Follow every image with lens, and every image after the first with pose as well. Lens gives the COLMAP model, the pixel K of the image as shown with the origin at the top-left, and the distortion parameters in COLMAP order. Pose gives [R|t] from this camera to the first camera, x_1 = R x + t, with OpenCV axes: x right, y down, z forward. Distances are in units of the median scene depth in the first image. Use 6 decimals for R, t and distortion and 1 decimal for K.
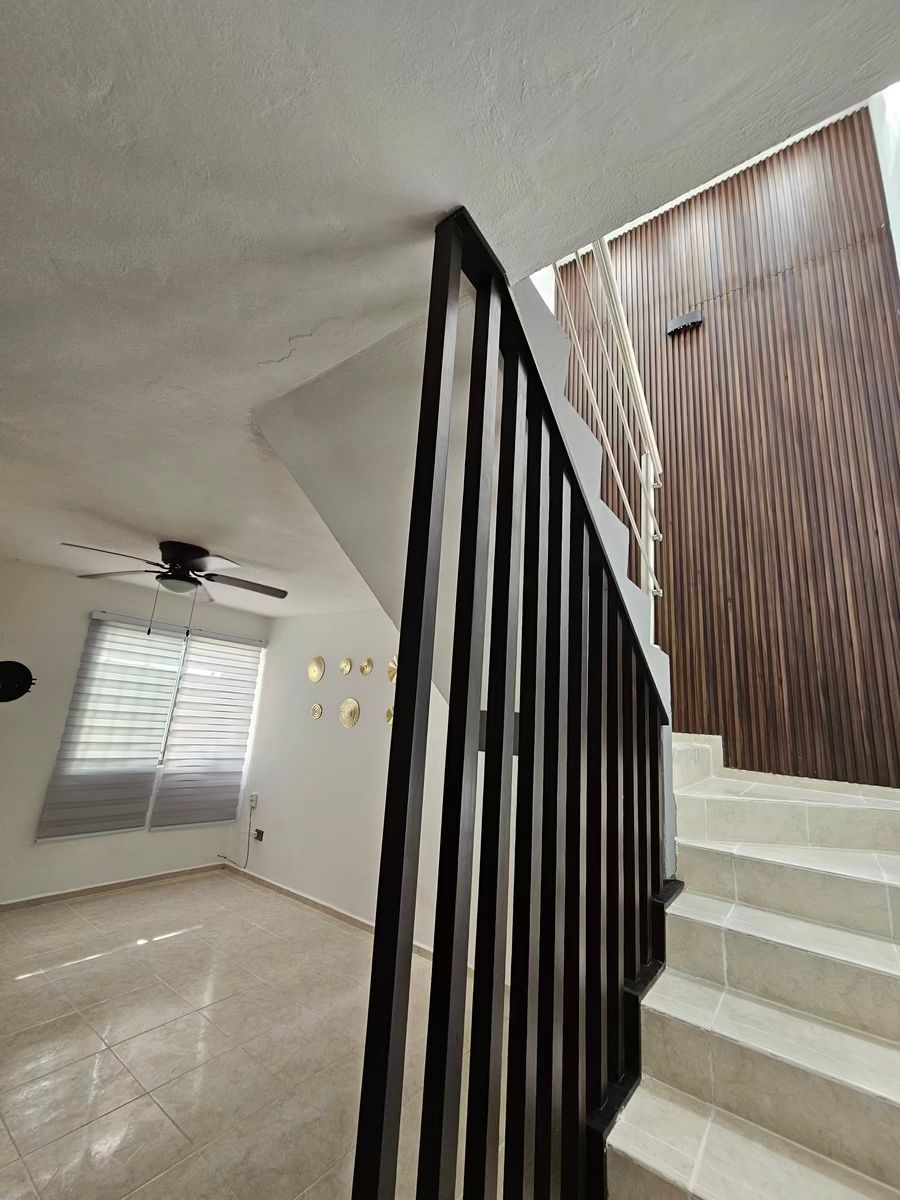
lens RADIAL K [[490.7, 0, 450.0], [0, 490.7, 600.0], [0, 0, 1]] dist [0.003348, 0.000153]
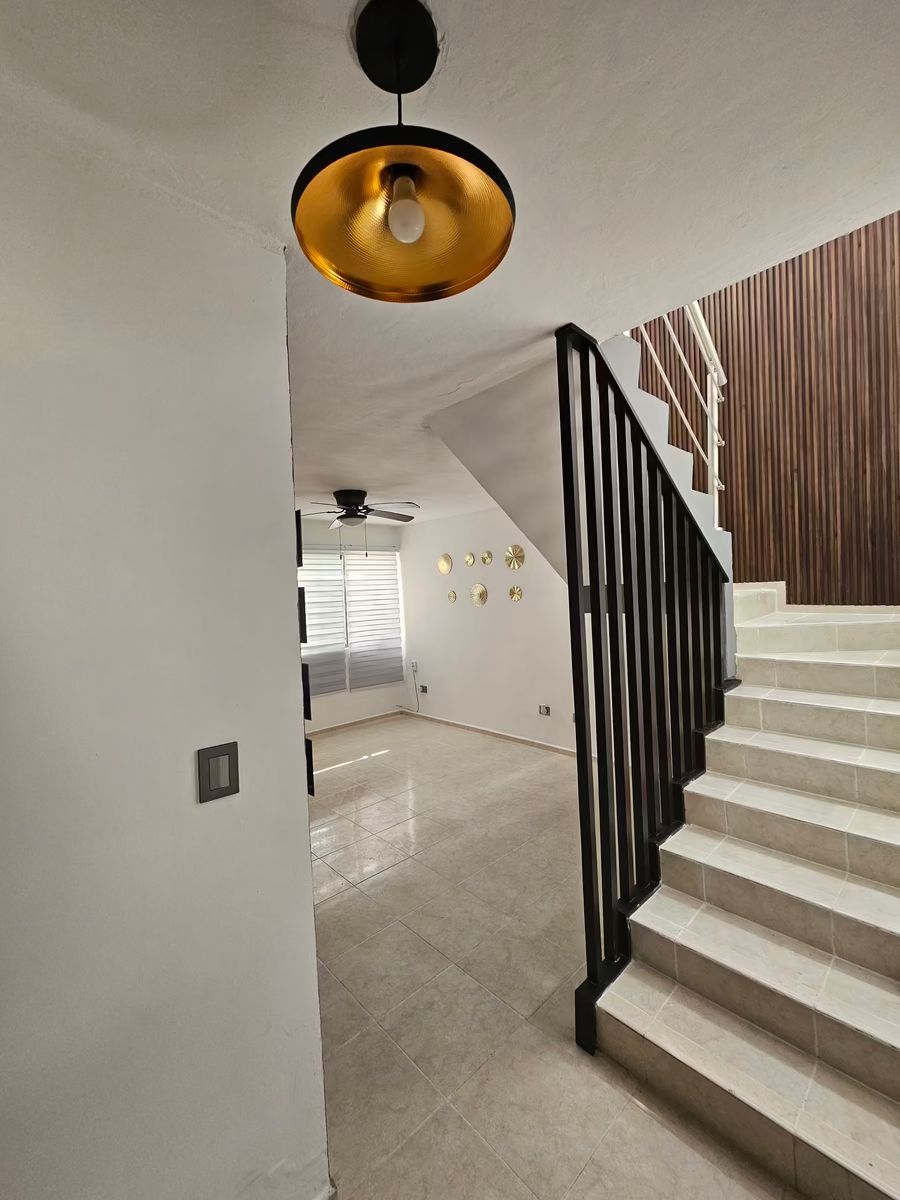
lens RADIAL K [[490.7, 0, 450.0], [0, 490.7, 600.0], [0, 0, 1]] dist [0.003348, 0.000153]
pose [[0.975693, -0.112097, -0.188302, -0.065125], [0.156341, 0.958183, 0.239671, -0.120818], [0.153562, -0.263284, 0.952418, -0.368330]]
